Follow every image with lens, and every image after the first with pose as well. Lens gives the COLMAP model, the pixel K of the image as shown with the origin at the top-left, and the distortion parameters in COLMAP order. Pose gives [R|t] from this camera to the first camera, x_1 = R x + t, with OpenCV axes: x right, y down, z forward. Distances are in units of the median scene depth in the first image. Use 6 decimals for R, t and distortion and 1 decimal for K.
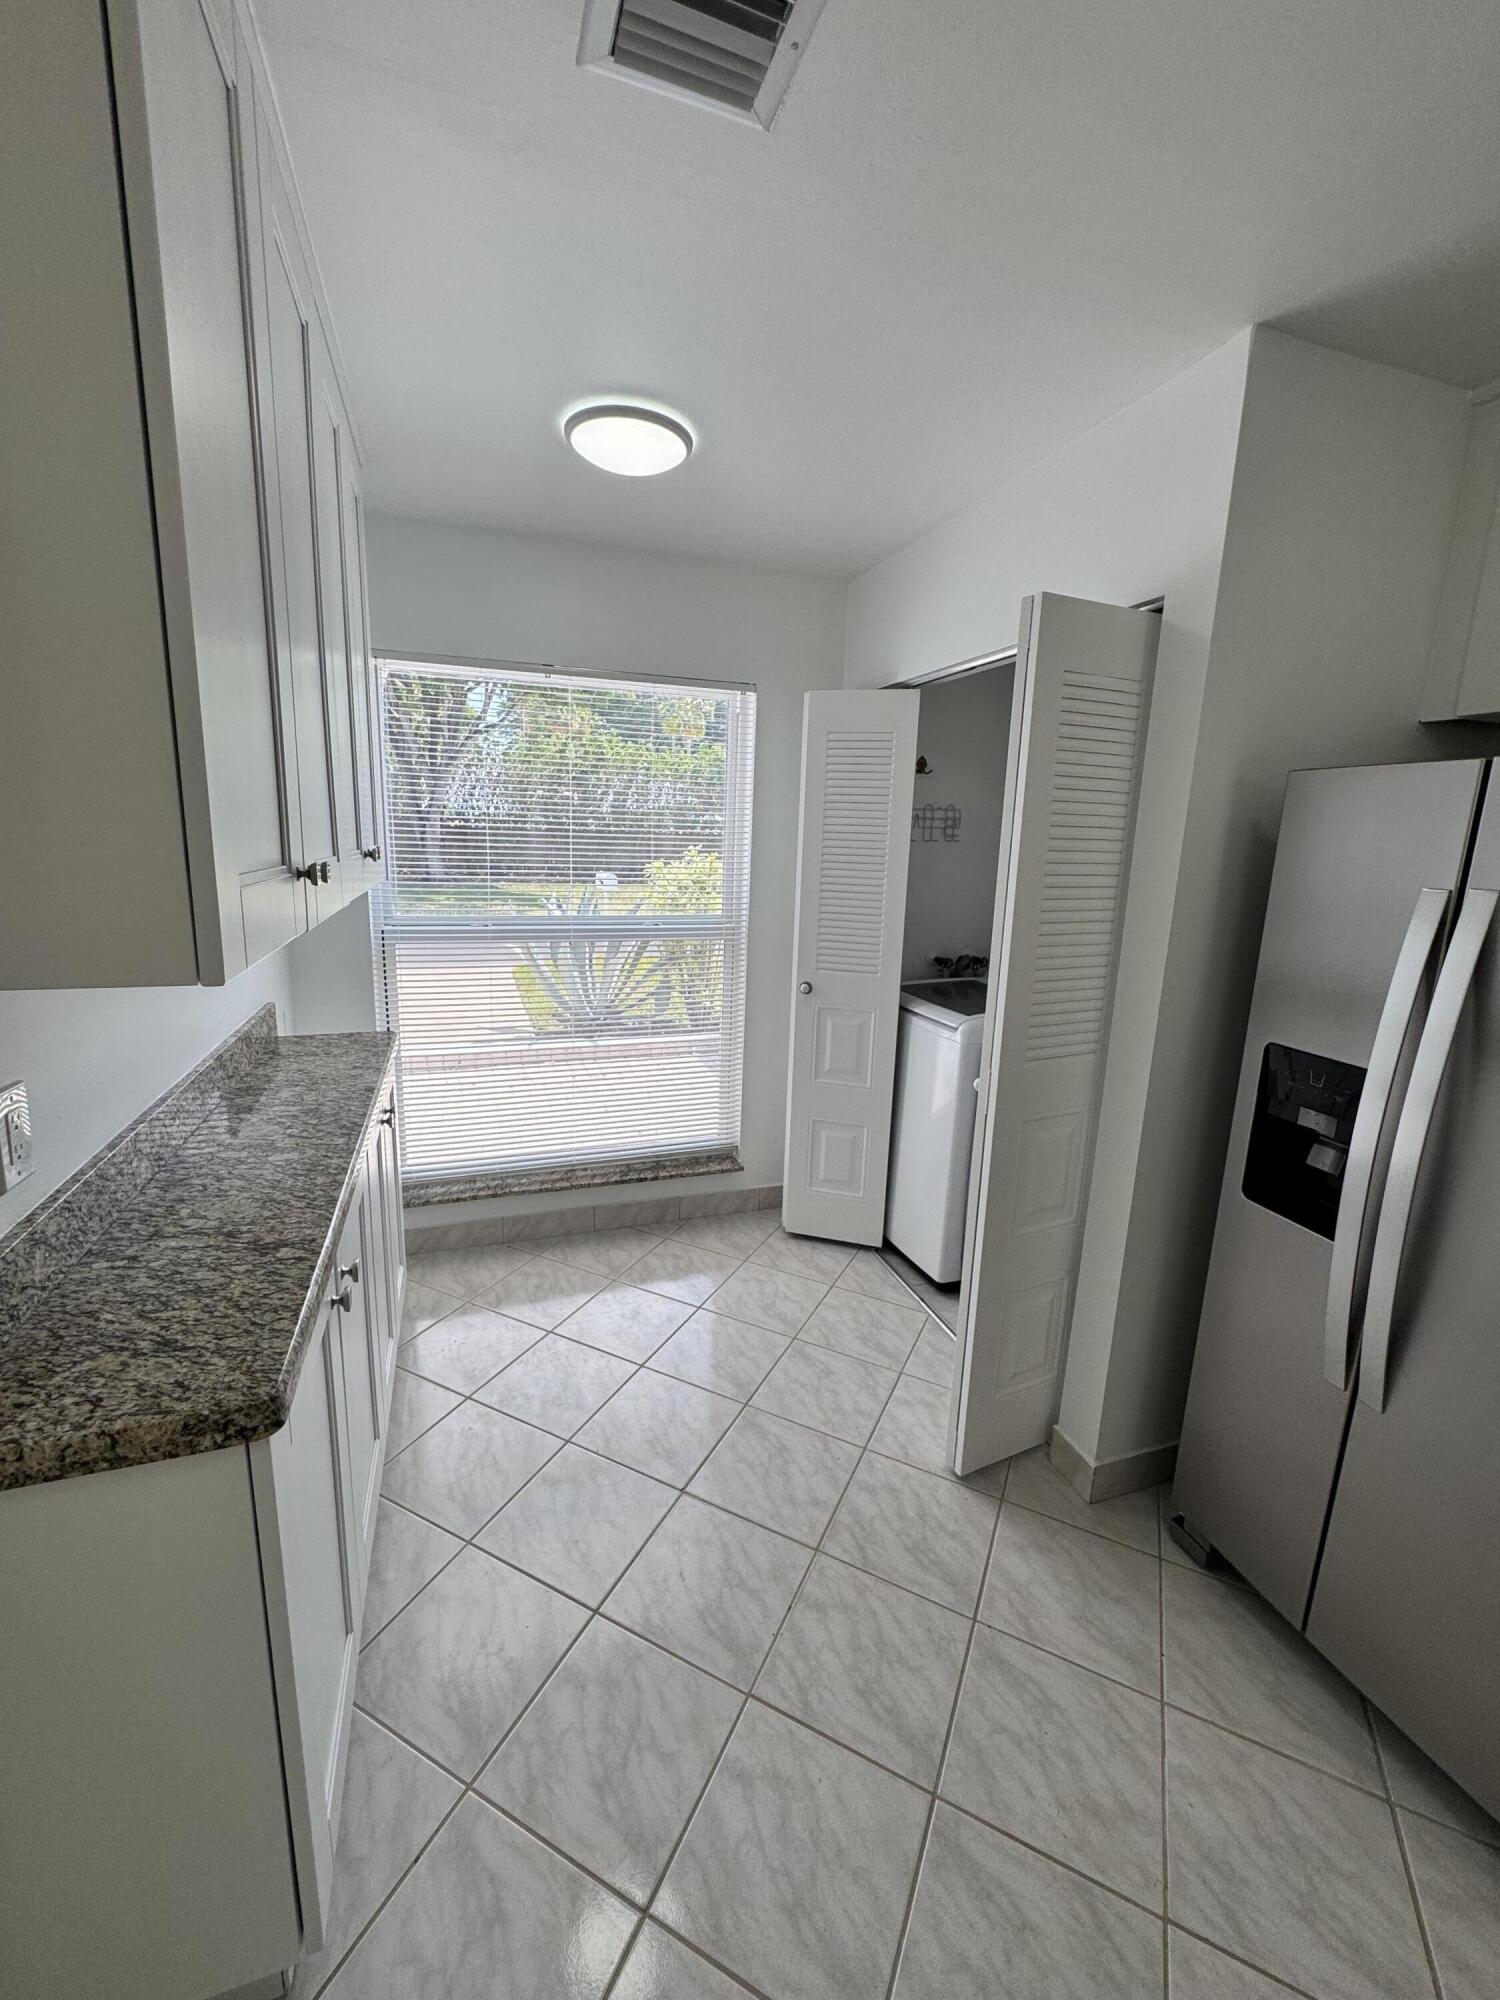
lens RADIAL K [[804.8, 0, 746.2], [0, 804.8, 999.8], [0, 0, 1]] dist [-0.002145, 0.000067]
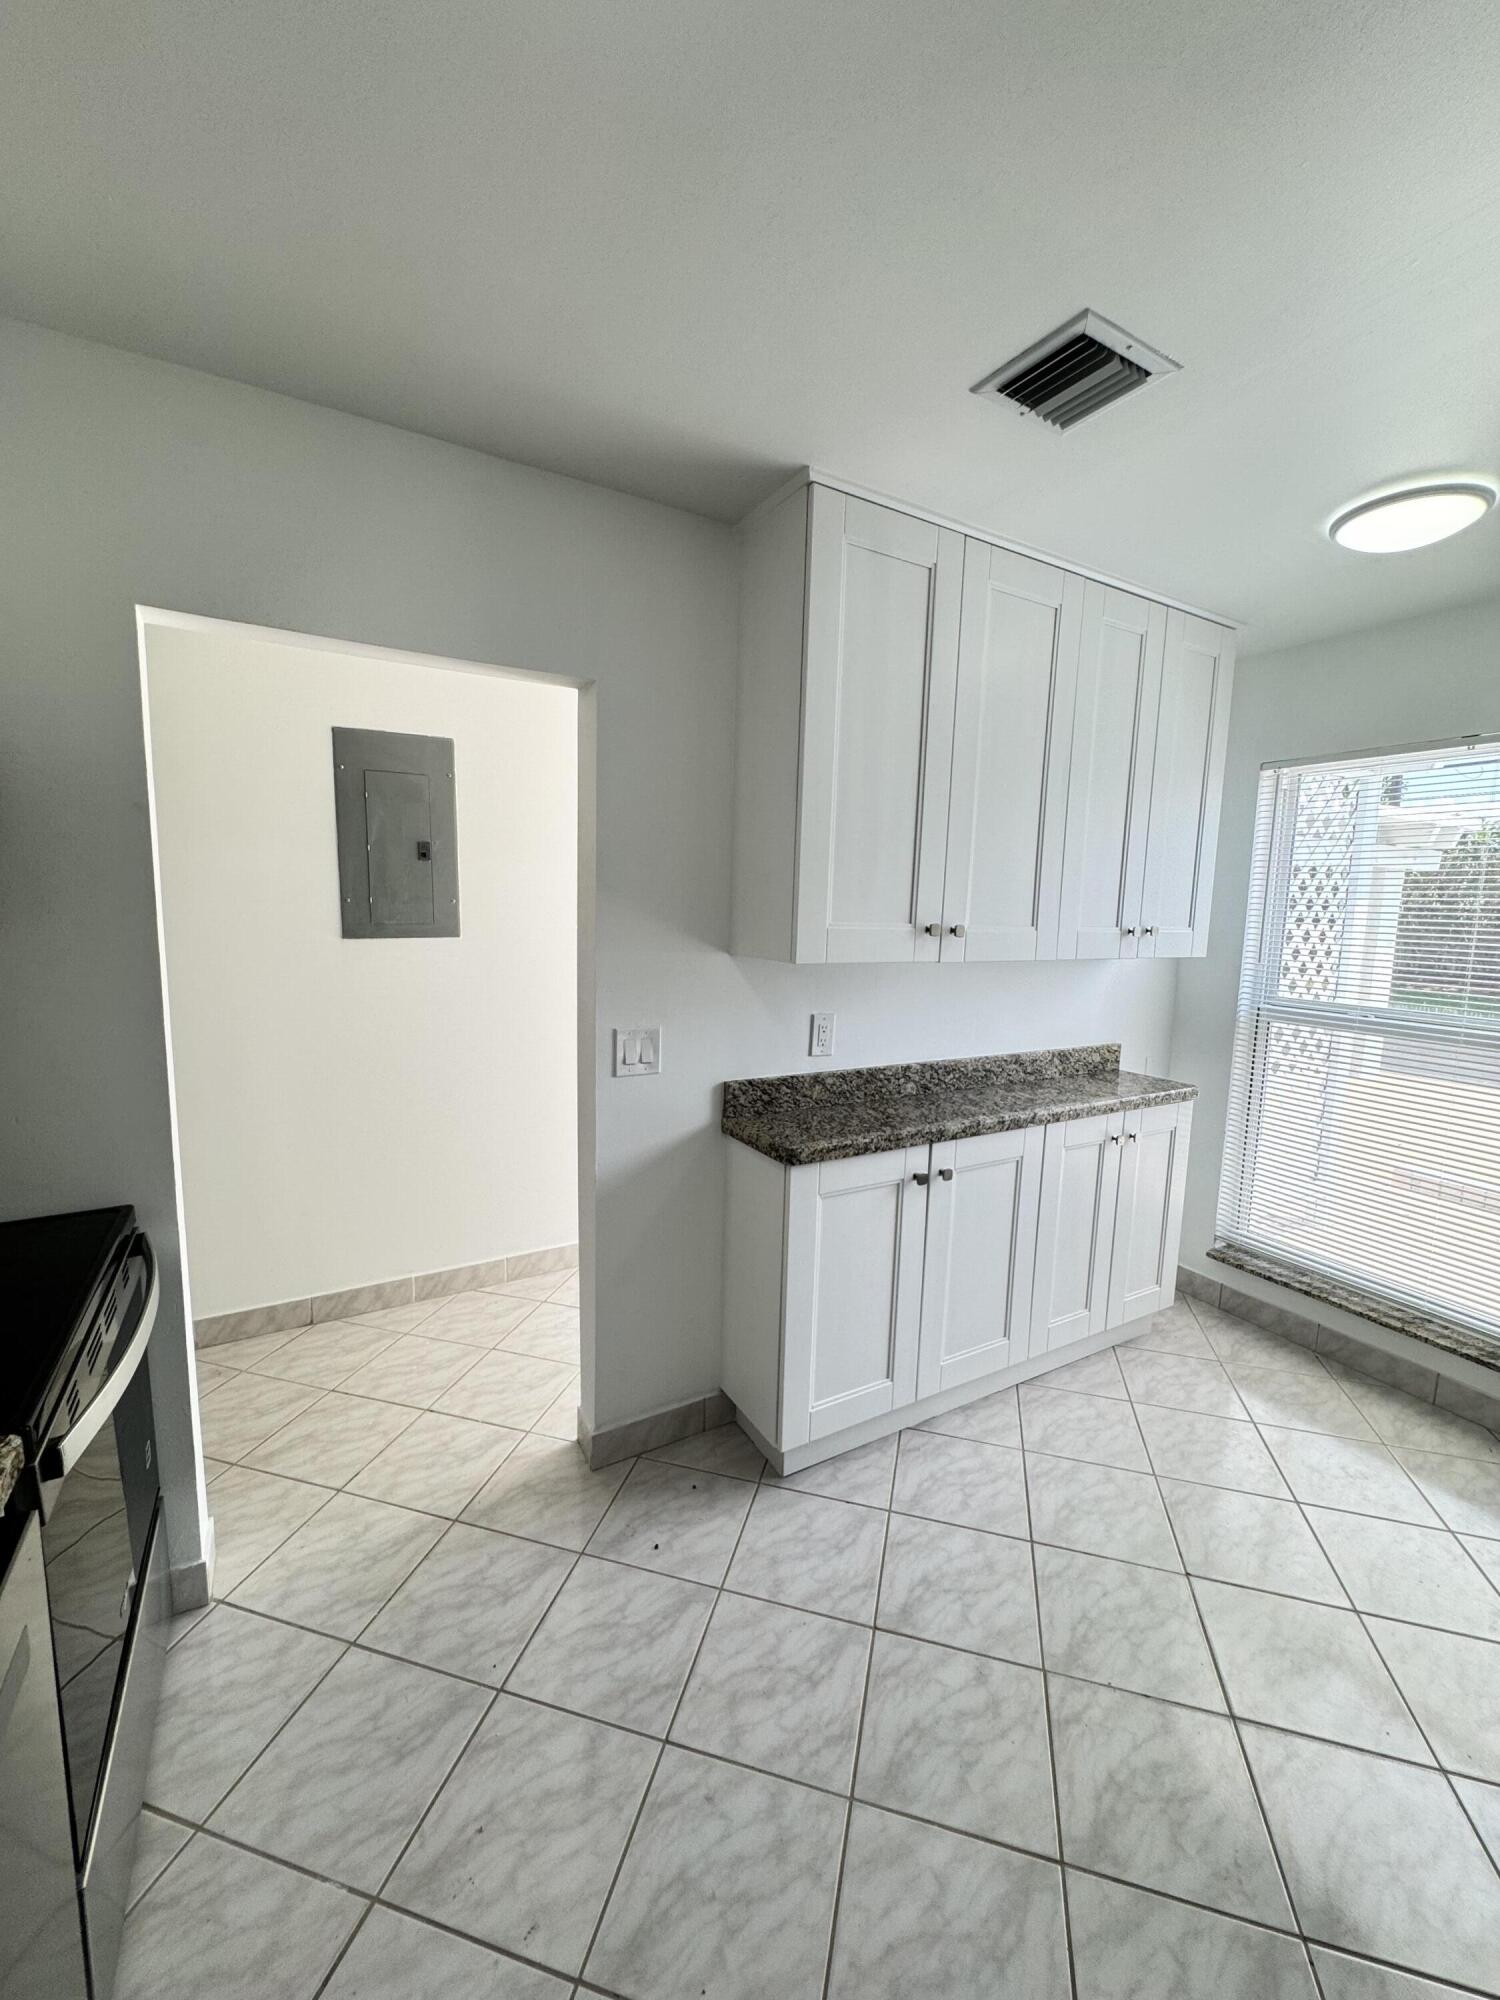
lens RADIAL K [[804.8, 0, 746.2], [0, 804.8, 999.8], [0, 0, 1]] dist [-0.002145, 0.000067]
pose [[0.186230, 0.093522, -0.978045, 0.464472], [-0.216423, 0.974913, 0.052013, -0.001441], [0.958373, 0.201985, 0.201799, 0.100505]]
